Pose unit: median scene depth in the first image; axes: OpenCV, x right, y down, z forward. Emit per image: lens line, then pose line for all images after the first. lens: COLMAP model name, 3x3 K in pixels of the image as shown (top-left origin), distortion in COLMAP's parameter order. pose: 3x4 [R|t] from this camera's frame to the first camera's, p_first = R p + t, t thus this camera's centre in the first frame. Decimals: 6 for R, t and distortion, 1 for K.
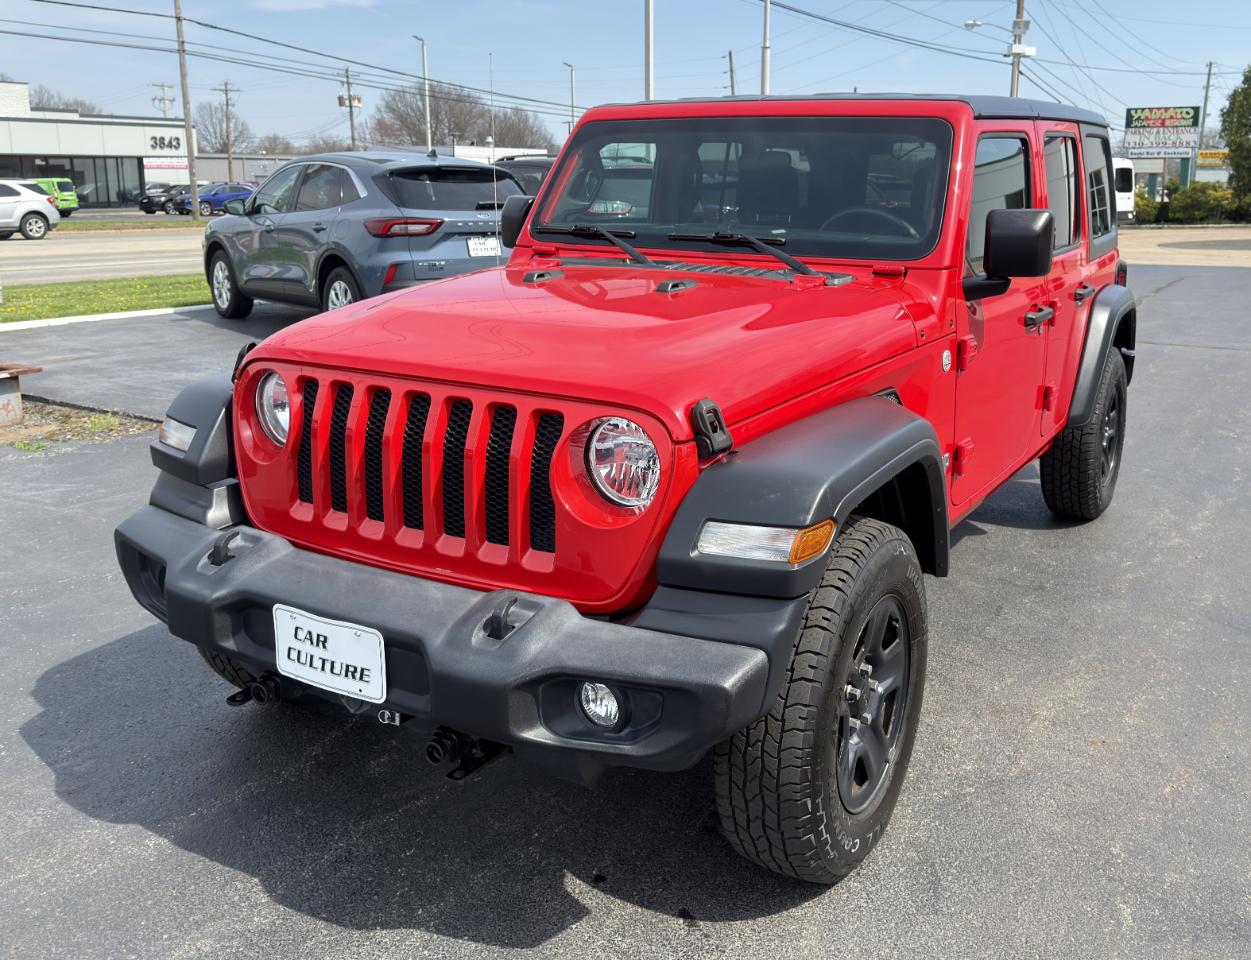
lens RADIAL K [[1133.0, 0, 691.0], [0, 1133.0, 385.5], [0, 0, 1]] dist [0.088129, -0.135966]
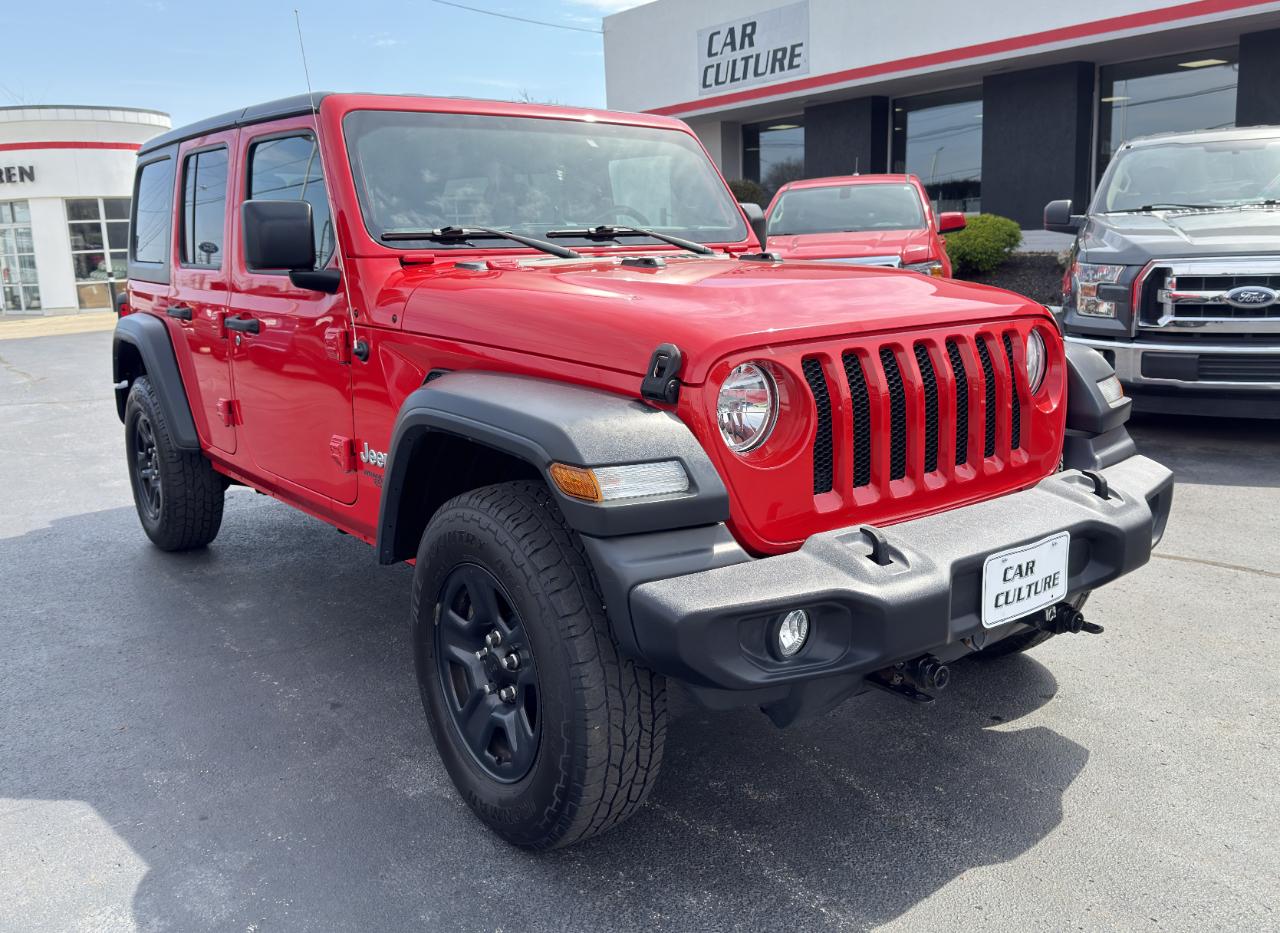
lens RADIAL K [[1057.7, 0, 635.6], [0, 1057.7, 420.3], [0, 0, 1]] dist [0.102006, -0.179855]
pose [[0.397019, -0.173648, 0.901234, -1.190345], [0.205475, 0.973832, 0.097119, -0.068040], [-0.894515, 0.146623, 0.422310, 0.804032]]
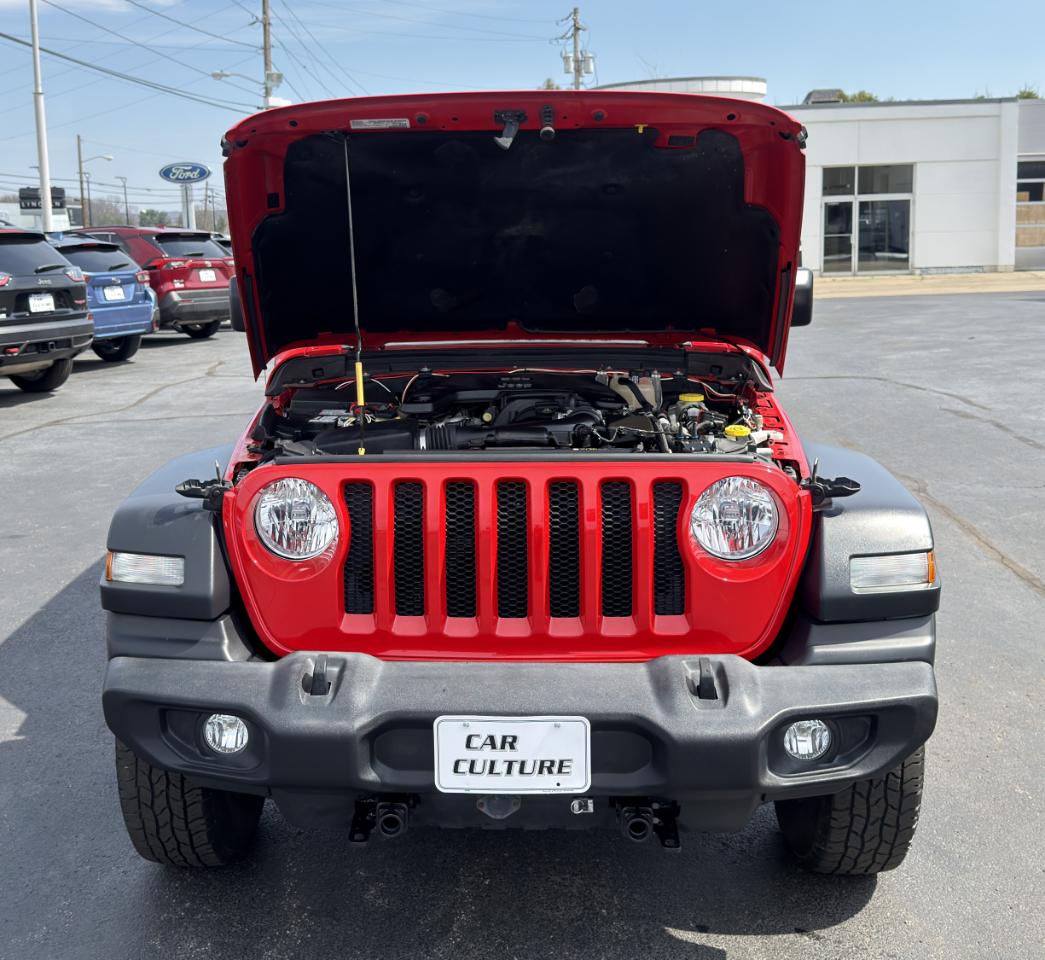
lens RADIAL K [[1205.2, 0, 471.9], [0, 1205.2, 374.6], [0, 0, 1]] dist [0.207422, -0.473296]
pose [[0.893461, -0.081228, 0.441736, -0.707781], [0.108729, 0.993373, -0.037254, -0.046772], [-0.435782, 0.081314, 0.896371, 0.052215]]
